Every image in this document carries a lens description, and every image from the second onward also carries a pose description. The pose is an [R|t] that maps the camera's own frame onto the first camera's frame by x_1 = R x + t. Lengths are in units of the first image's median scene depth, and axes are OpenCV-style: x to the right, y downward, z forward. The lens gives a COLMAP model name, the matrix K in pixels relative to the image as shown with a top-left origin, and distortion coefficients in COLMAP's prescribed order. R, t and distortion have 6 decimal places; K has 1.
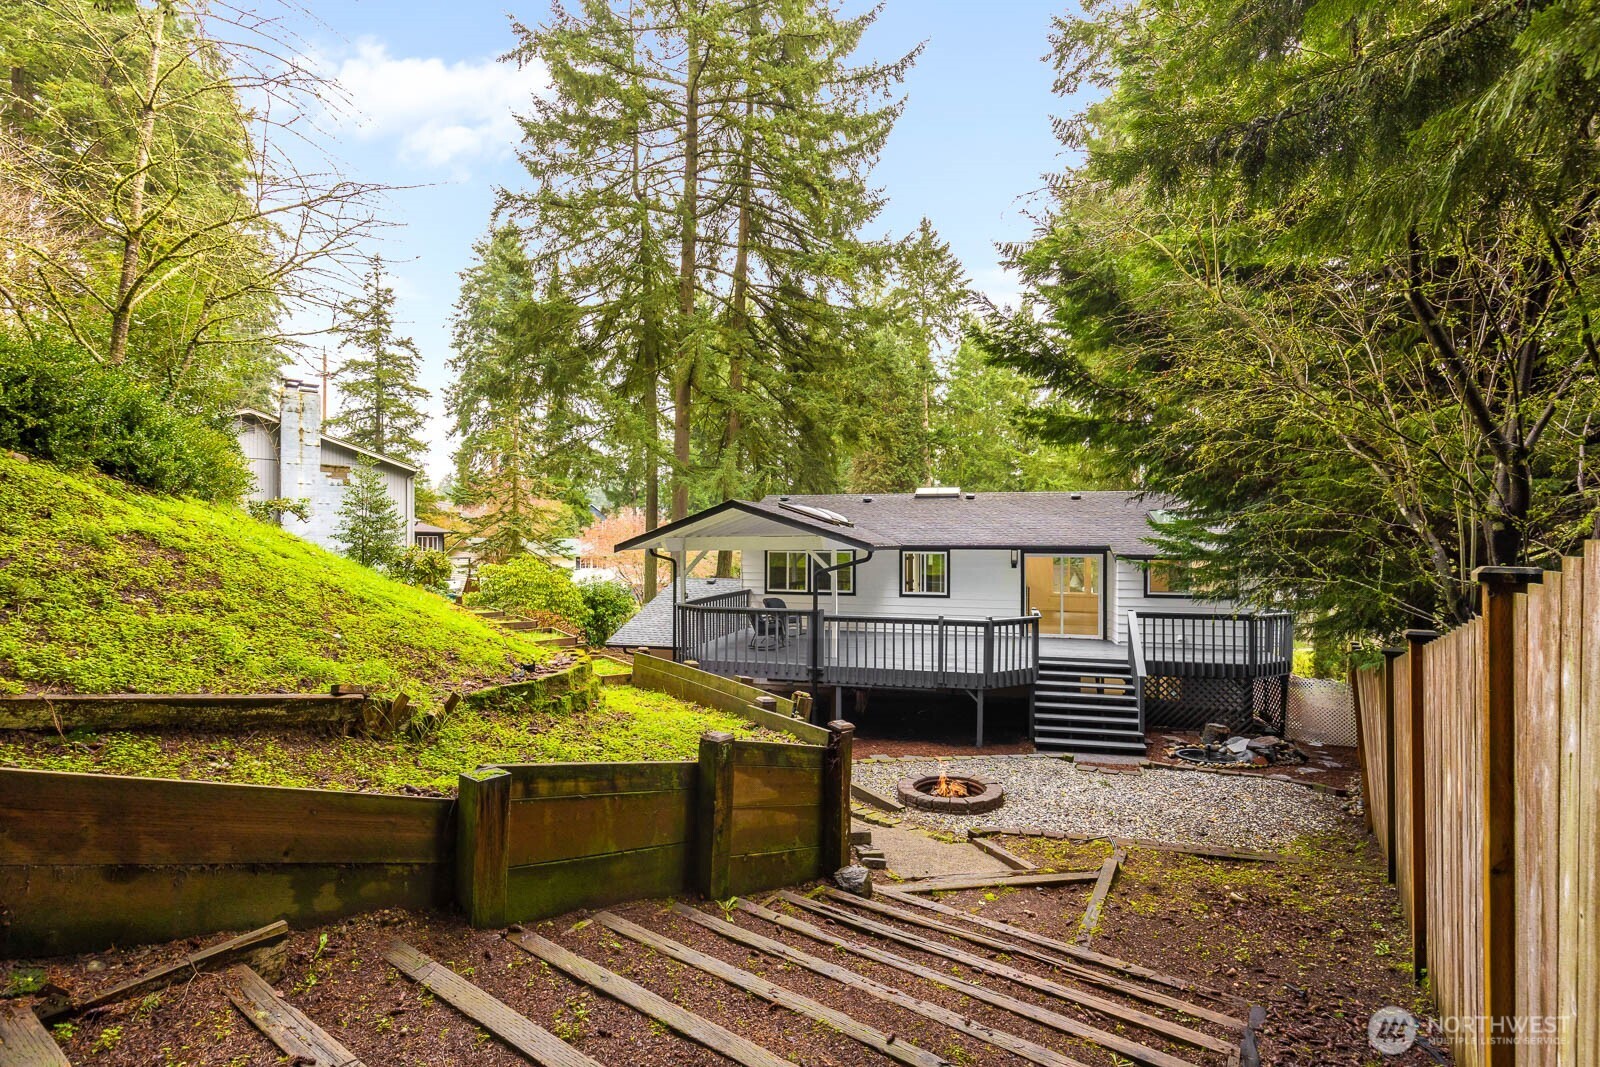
lens RADIAL K [[724.1, 0, 803.2], [0, 724.1, 535.5], [0, 0, 1]] dist [0.017198, -0.000048]
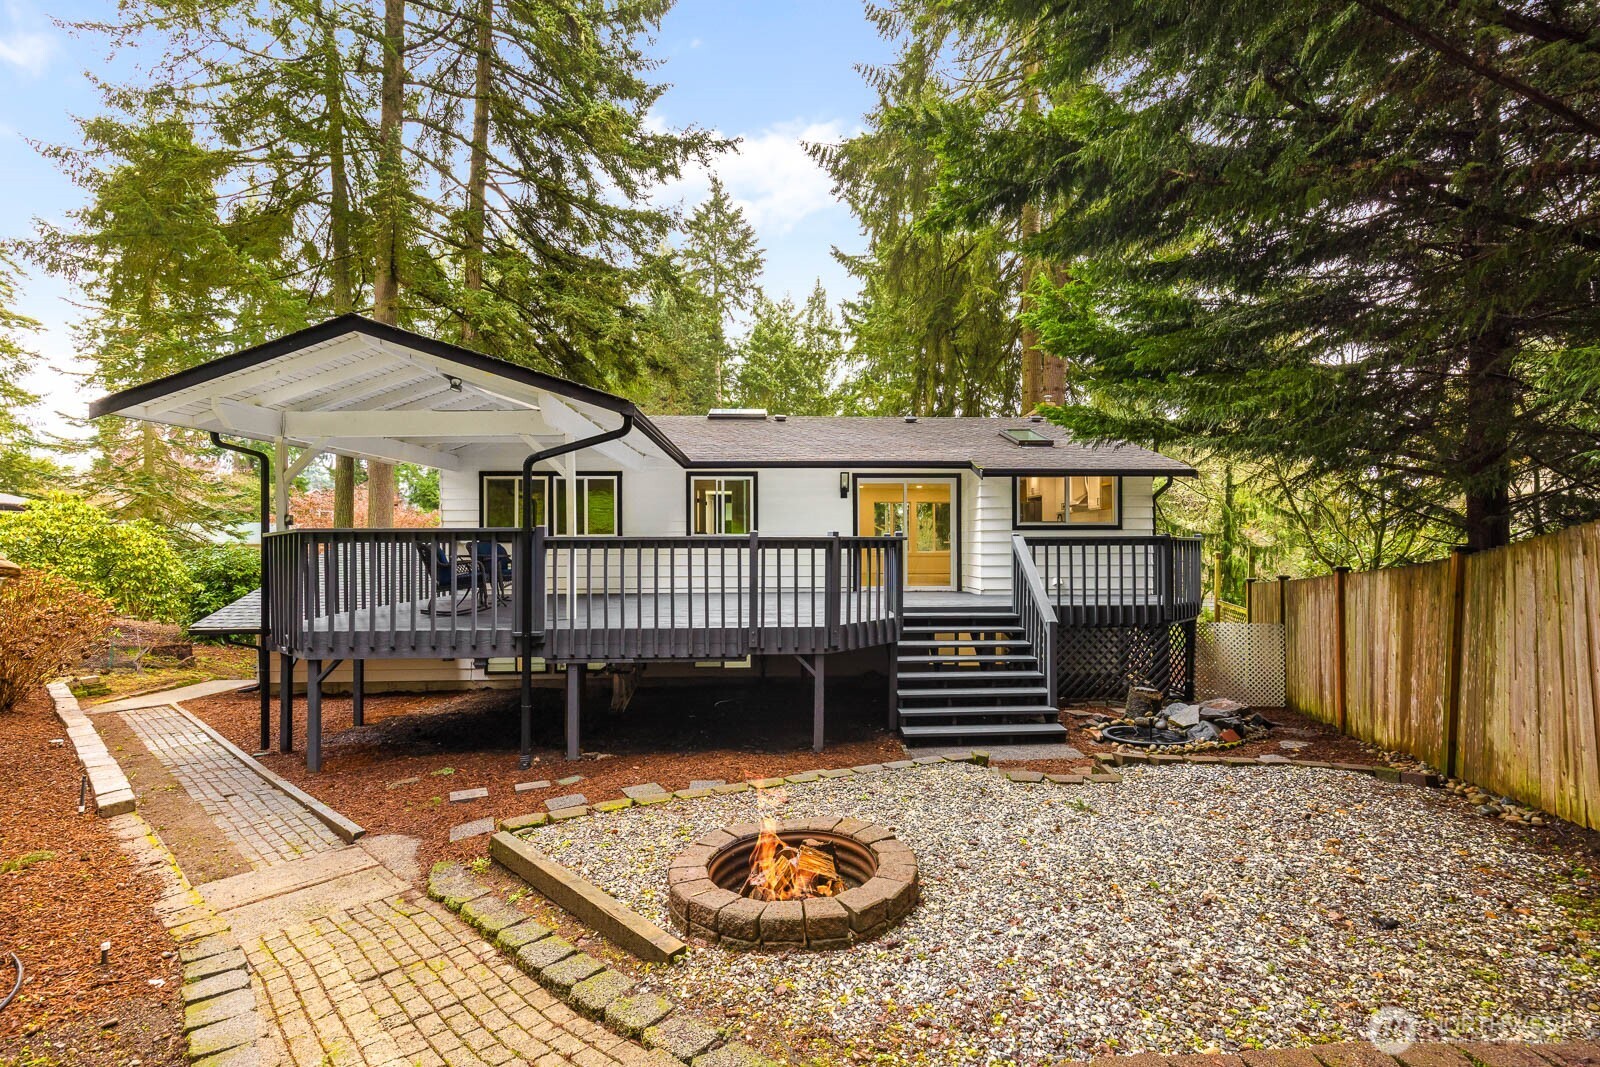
lens RADIAL K [[724.1, 0, 803.4], [0, 724.1, 541.1], [0, 0, 1]] dist [0.017198, -0.000048]
pose [[0.960033, -0.007073, 0.279796, 0.063209], [0.005183, 0.999958, 0.007494, 0.109586], [-0.279838, -0.005745, 0.960030, 0.415051]]
